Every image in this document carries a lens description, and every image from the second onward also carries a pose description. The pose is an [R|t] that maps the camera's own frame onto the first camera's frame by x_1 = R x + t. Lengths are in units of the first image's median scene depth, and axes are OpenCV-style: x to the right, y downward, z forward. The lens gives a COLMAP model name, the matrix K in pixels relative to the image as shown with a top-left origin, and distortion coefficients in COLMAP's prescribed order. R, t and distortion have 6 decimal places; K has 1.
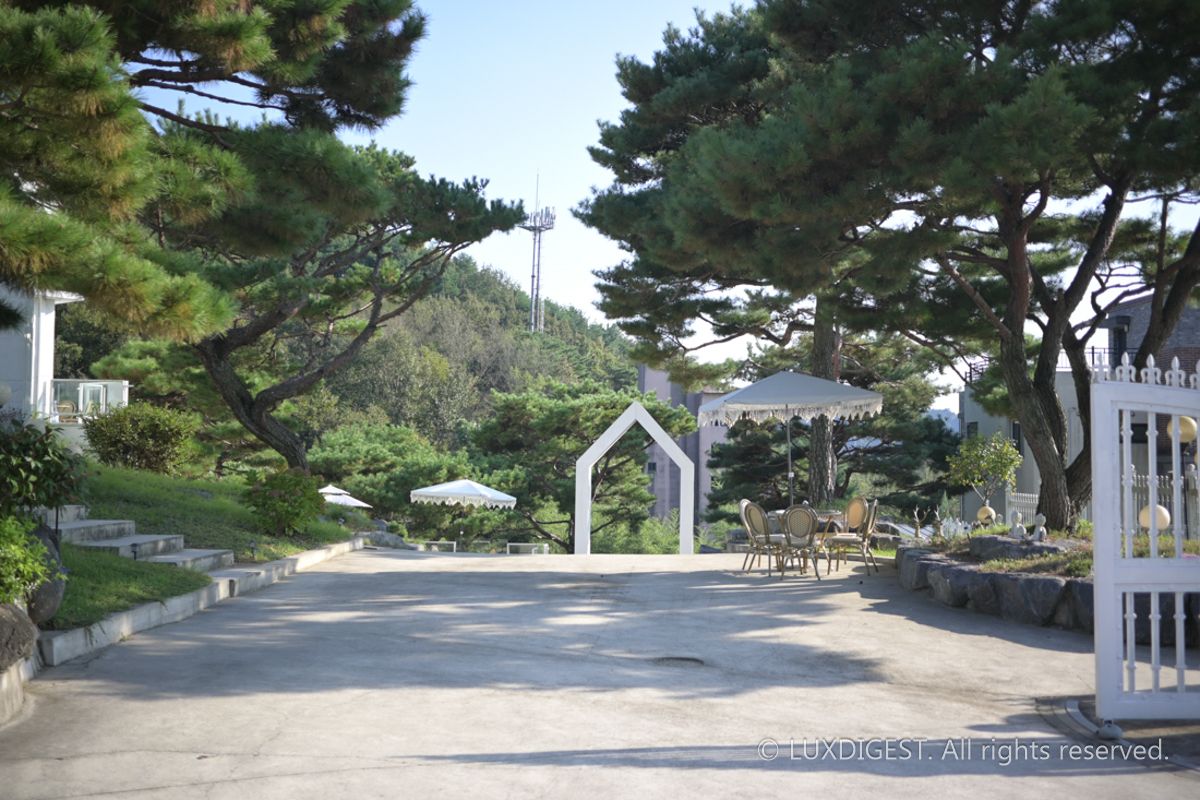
lens RADIAL K [[1240.6, 0, 600.0], [0, 1240.6, 400.0], [0, 0, 1]] dist [0.000080, -0.016663]
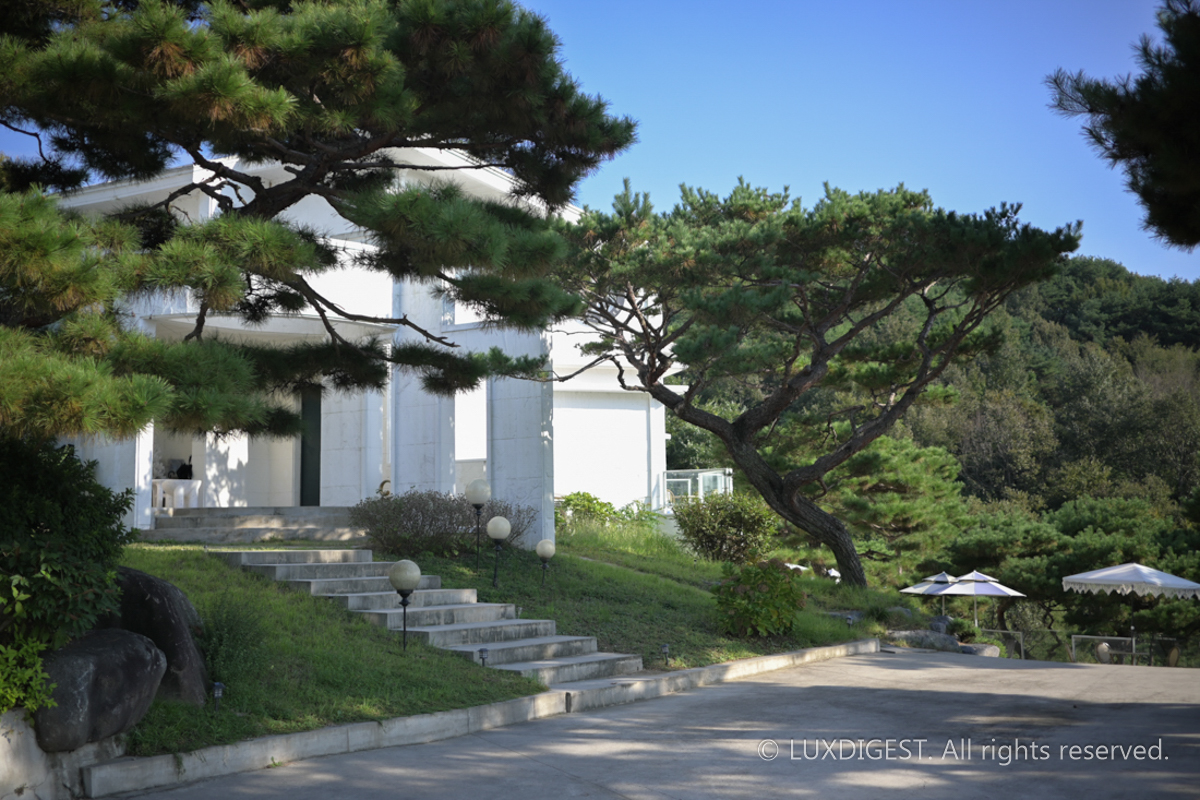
lens RADIAL K [[1240.6, 0, 600.0], [0, 1240.6, 400.0], [0, 0, 1]] dist [0.000080, -0.016663]
pose [[0.801473, -0.087142, -0.591648, 0.105442], [0.050245, 0.995641, -0.078582, 0.002248], [0.595917, 0.033254, 0.802357, 0.112805]]
